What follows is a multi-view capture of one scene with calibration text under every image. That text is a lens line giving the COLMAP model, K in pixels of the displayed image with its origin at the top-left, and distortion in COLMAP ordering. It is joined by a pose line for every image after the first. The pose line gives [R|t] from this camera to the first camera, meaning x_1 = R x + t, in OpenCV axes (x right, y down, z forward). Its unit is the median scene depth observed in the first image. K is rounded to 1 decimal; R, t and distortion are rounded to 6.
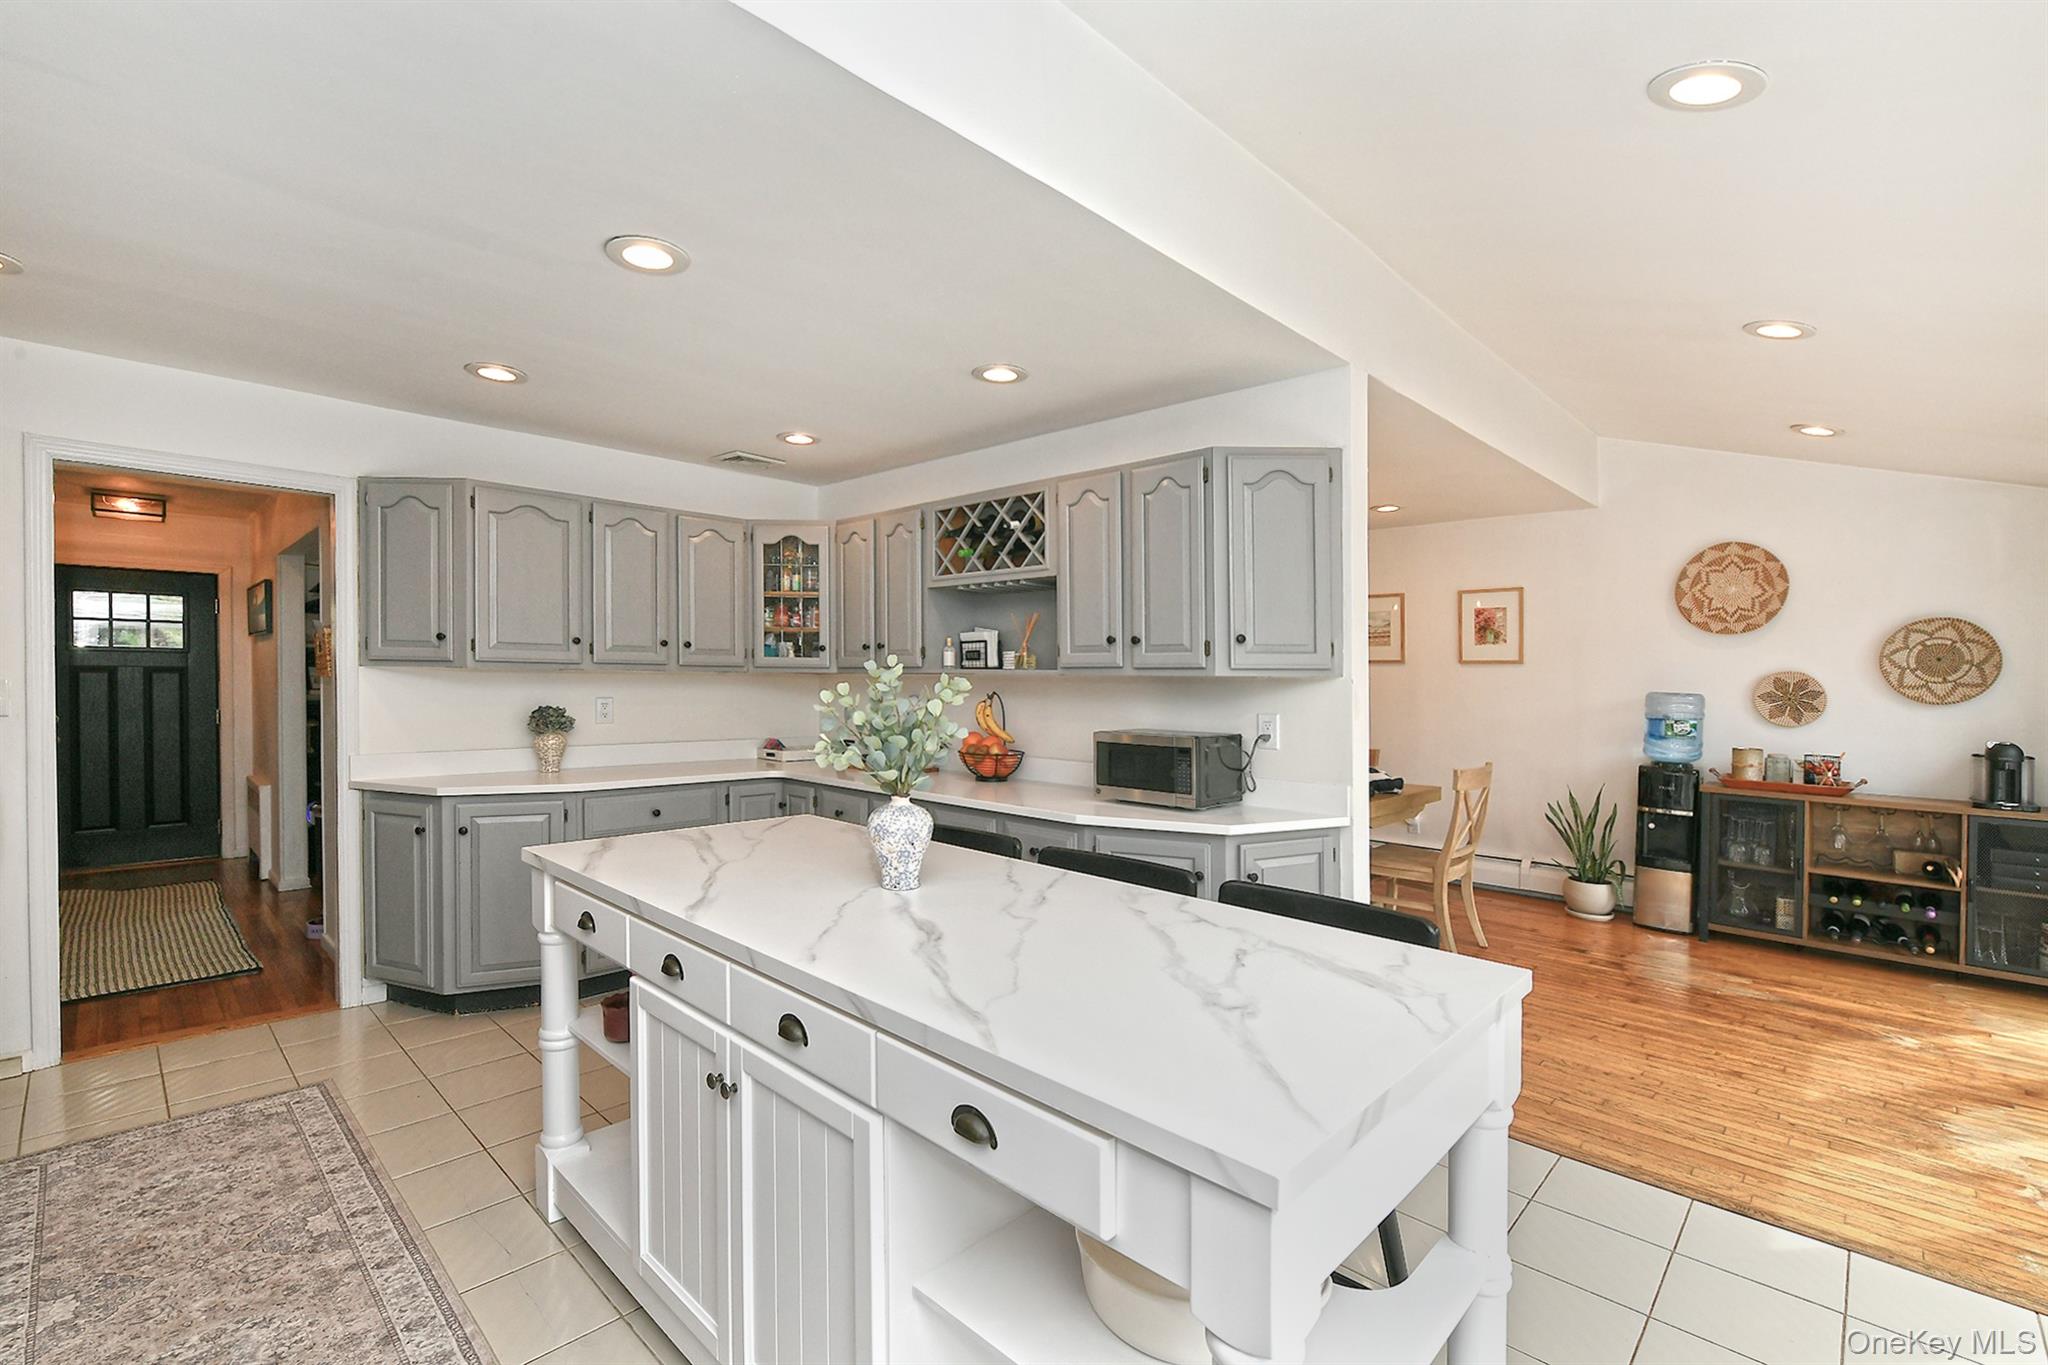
lens RADIAL K [[916.7, 0, 1001.0], [0, 916.7, 671.3], [0, 0, 1]] dist [0.005068, 0.000259]
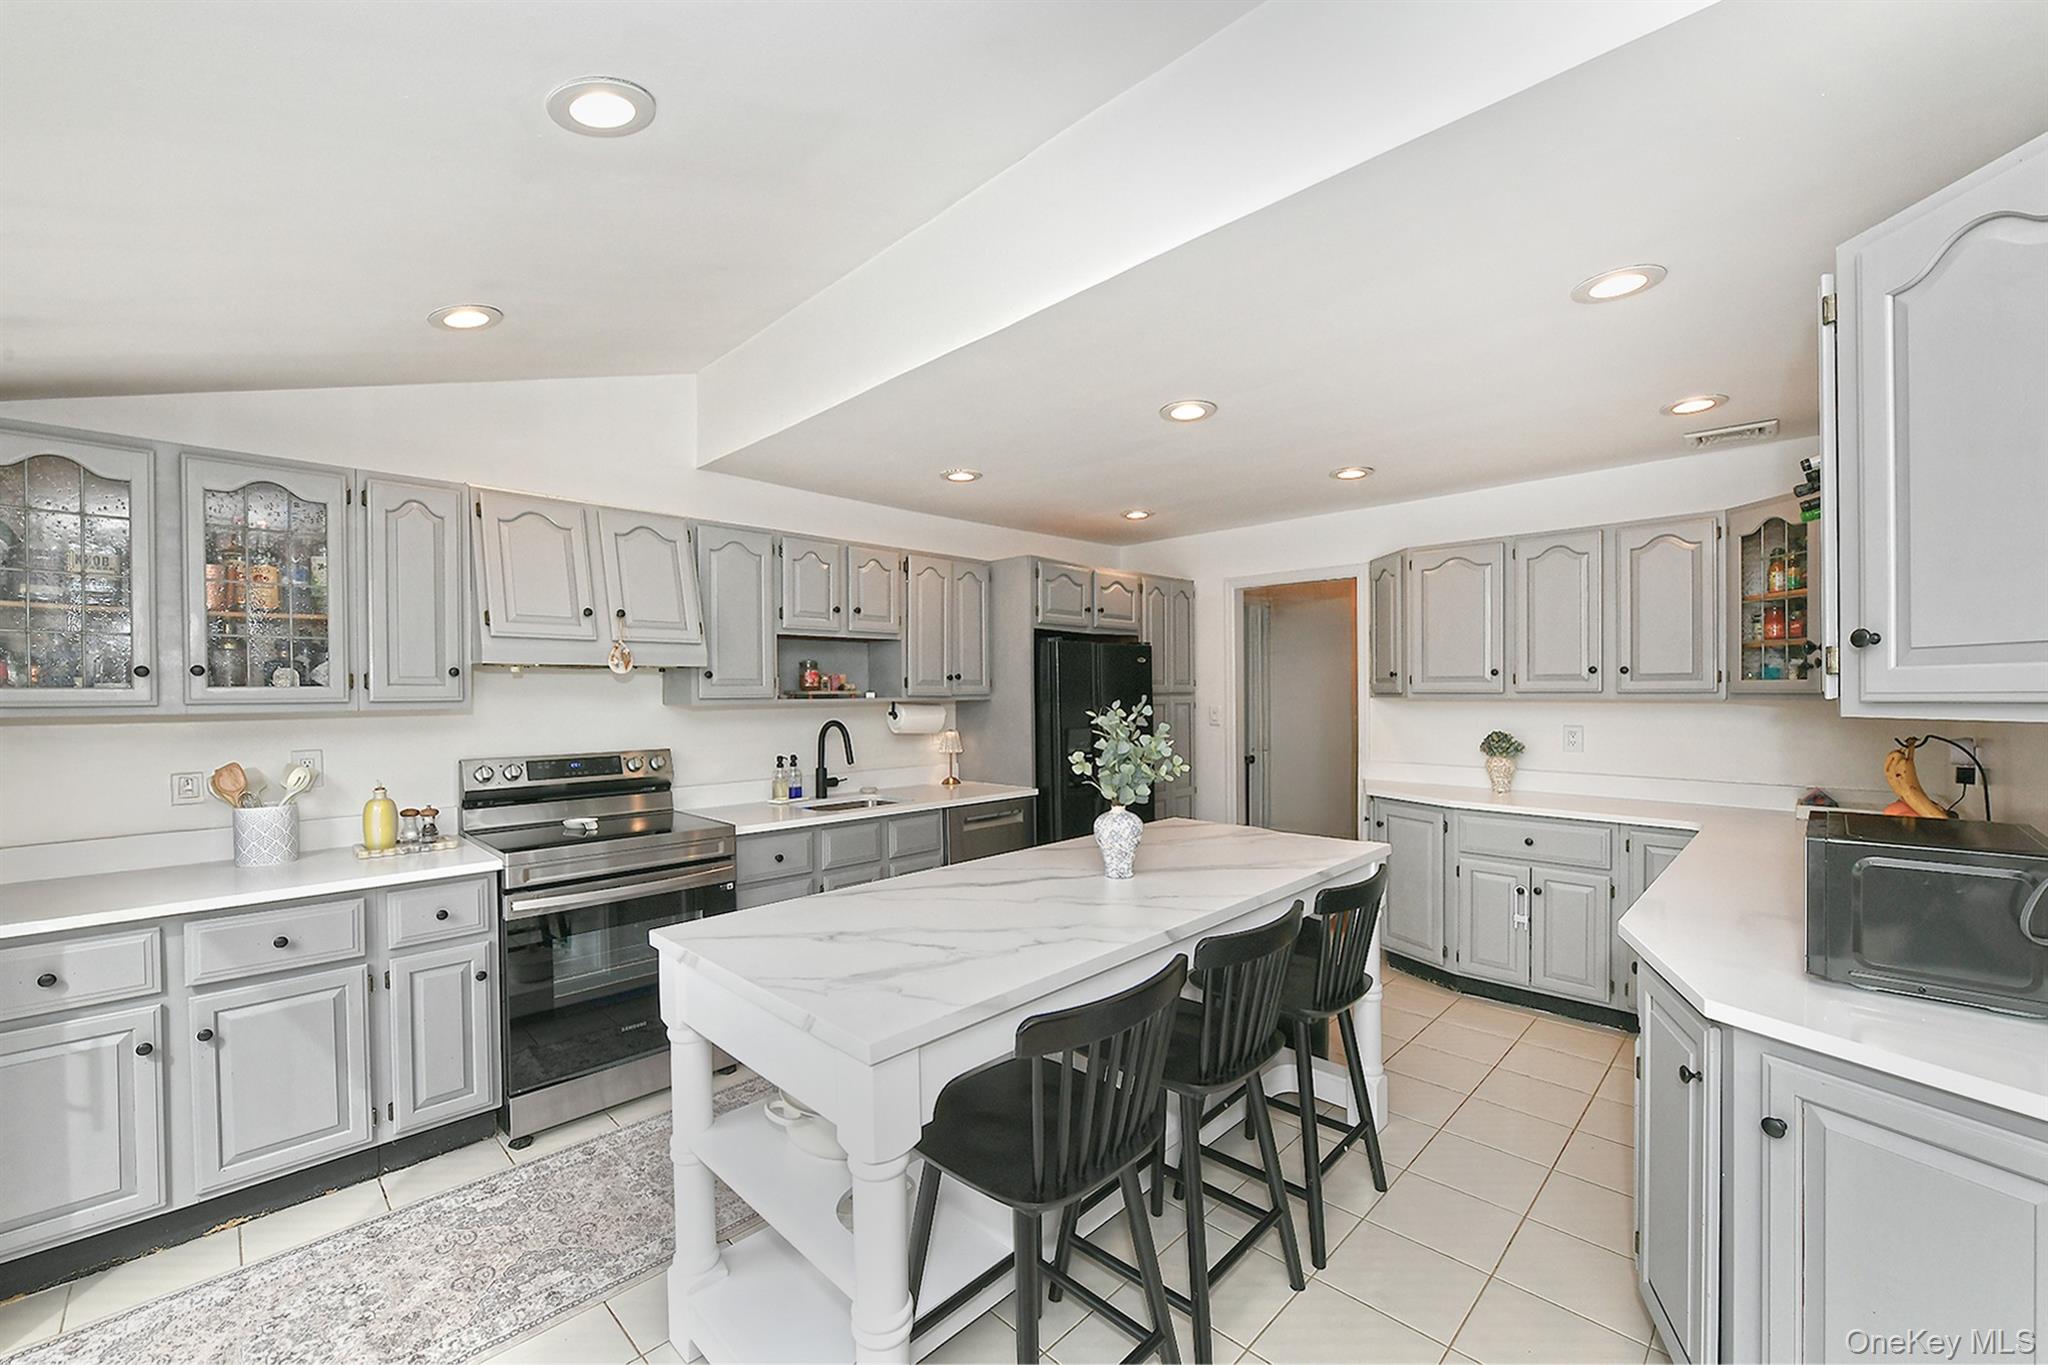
lens RADIAL K [[847.9, 0, 1004.3], [0, 847.9, 690.5], [0, 0, 1]] dist [-0.017807, 0.002616]
pose [[-0.054119, -0.013210, -0.998447, 0.608755], [0.010094, 0.999854, -0.013775, -0.003881], [0.998483, -0.010824, -0.053978, 0.512987]]
